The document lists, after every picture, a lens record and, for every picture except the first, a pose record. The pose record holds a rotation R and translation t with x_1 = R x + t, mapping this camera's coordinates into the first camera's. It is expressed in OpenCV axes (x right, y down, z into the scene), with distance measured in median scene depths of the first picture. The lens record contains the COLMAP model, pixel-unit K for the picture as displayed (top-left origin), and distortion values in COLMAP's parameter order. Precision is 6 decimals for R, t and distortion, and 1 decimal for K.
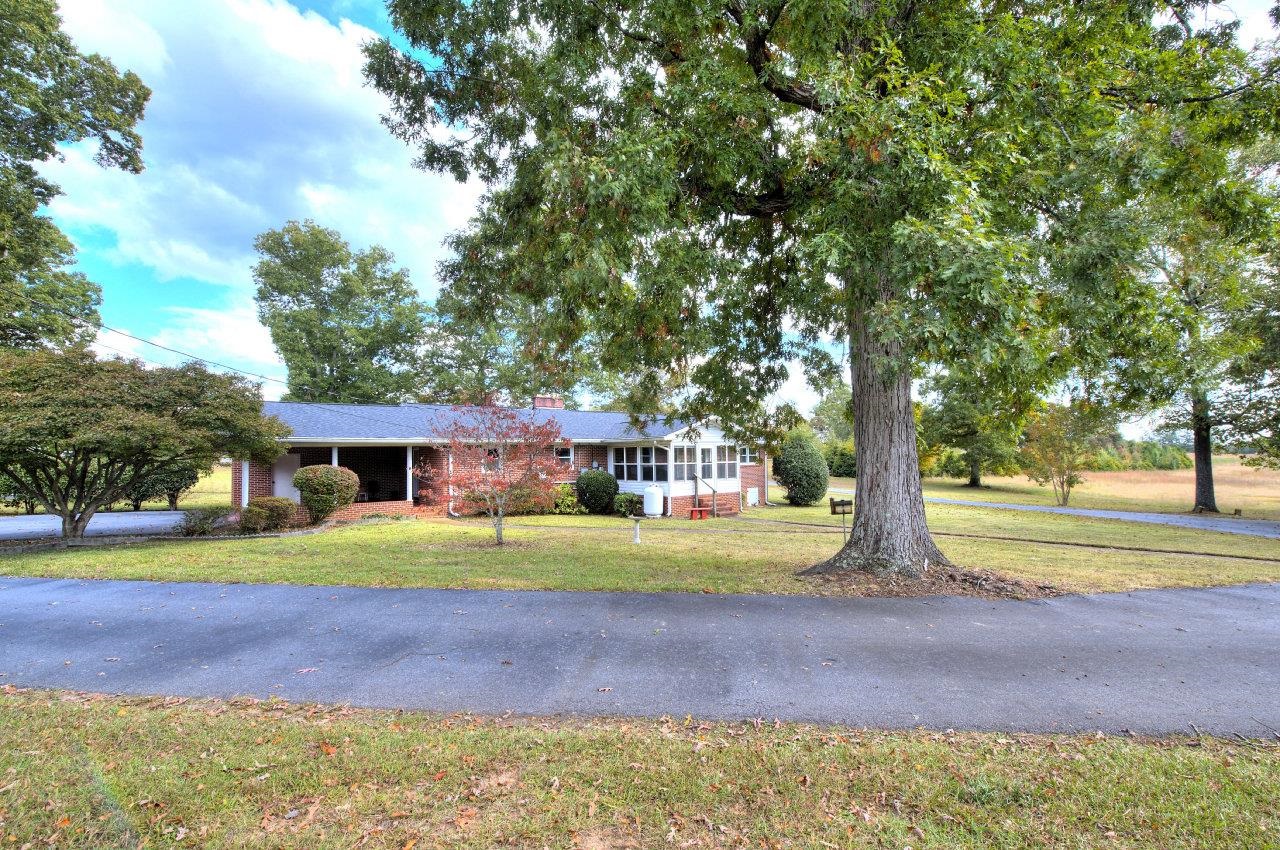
lens RADIAL K [[551.1, 0, 640.0], [0, 551.1, 425.0], [0, 0, 1]] dist [0.002058, 0.000297]
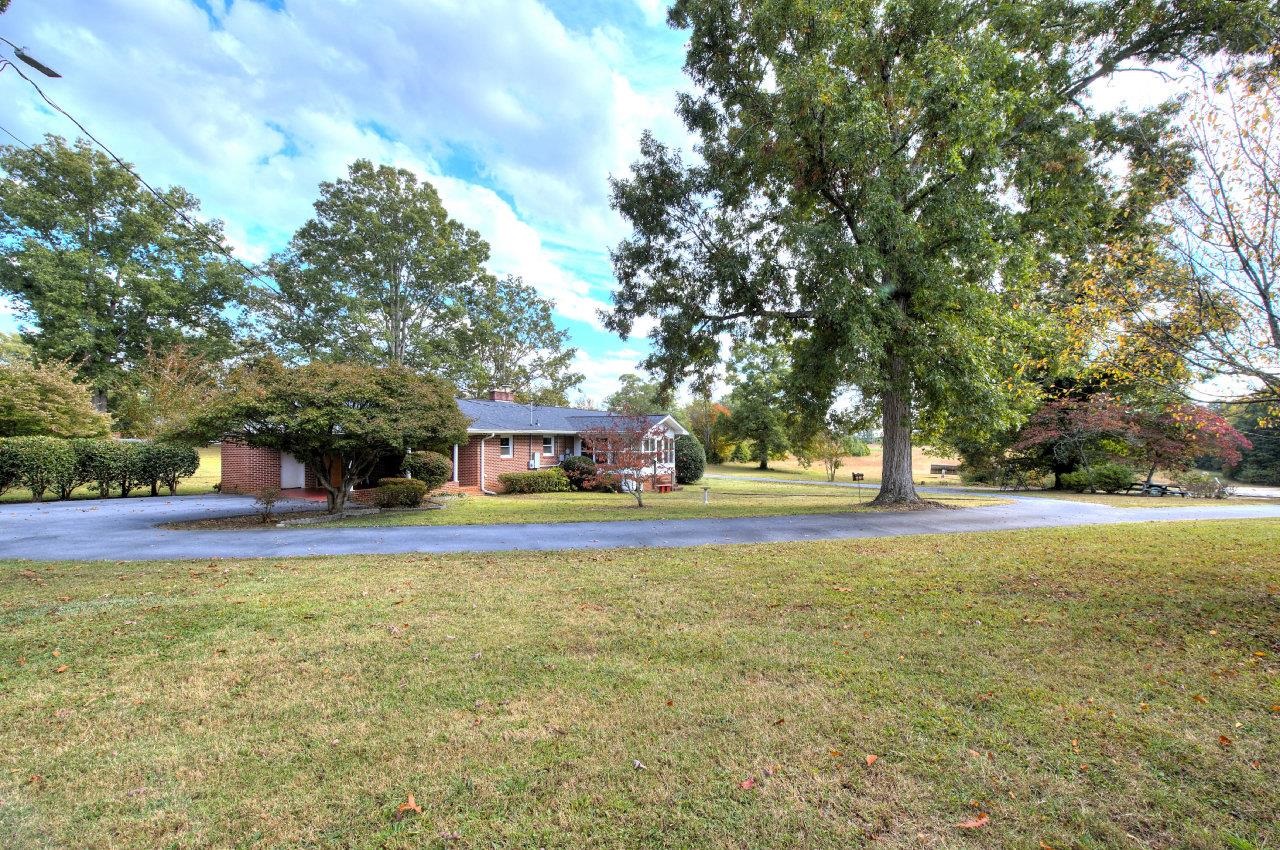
lens RADIAL K [[551.1, 0, 640.0], [0, 551.1, 425.0], [0, 0, 1]] dist [0.002058, 0.000297]
pose [[0.913935, 0.027408, 0.404935, -0.348068], [-0.038643, 0.999061, 0.019595, -0.013552], [-0.404018, -0.033556, 0.914136, -0.144648]]
